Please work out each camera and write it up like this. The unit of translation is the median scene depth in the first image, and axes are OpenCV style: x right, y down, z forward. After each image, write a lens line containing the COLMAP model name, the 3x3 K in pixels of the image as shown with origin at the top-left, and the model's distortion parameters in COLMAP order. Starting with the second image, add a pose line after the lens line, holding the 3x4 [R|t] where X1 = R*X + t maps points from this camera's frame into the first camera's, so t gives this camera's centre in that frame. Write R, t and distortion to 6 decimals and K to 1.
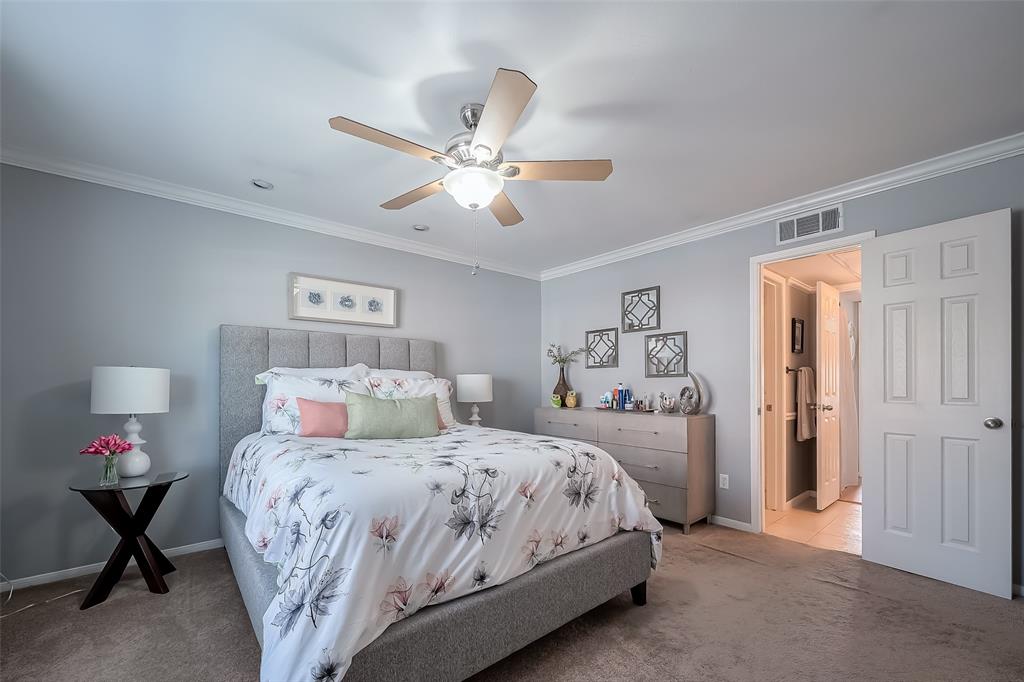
lens RADIAL K [[407.2, 0, 509.5], [0, 407.2, 381.0], [0, 0, 1]] dist [0.000221, 0.000046]
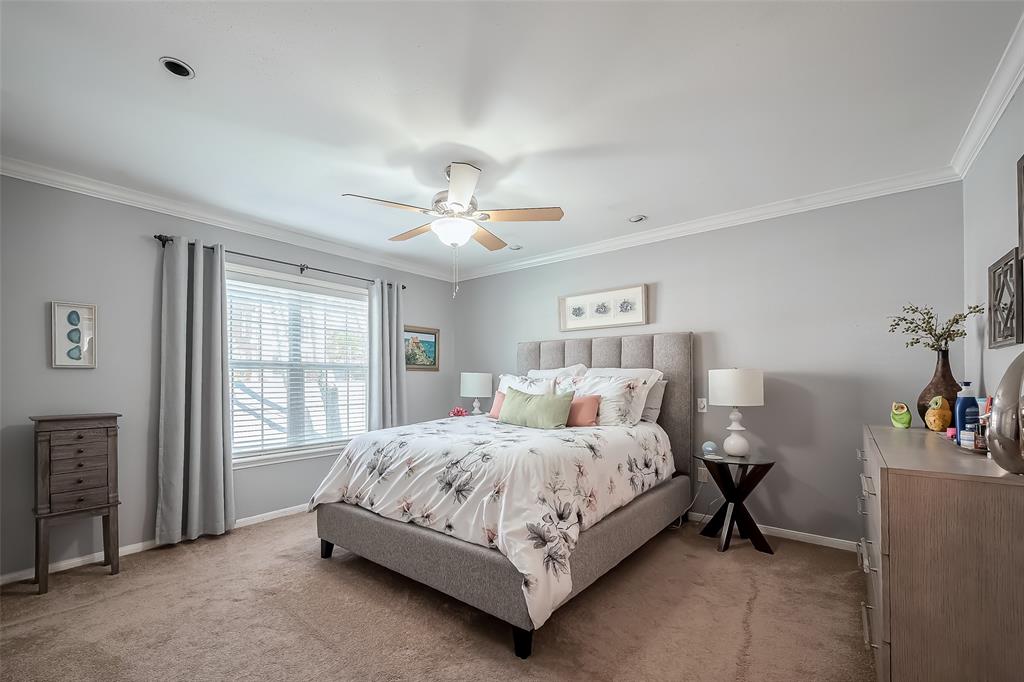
lens RADIAL K [[422.8, 0, 511.6], [0, 422.8, 379.6], [0, 0, 1]] dist [0.000000, 0.000119]
pose [[0.213833, 0.002376, -0.976867, 0.749102], [0.008243, 0.999957, 0.004237, -0.003559], [0.976835, -0.008958, 0.213804, 0.530309]]
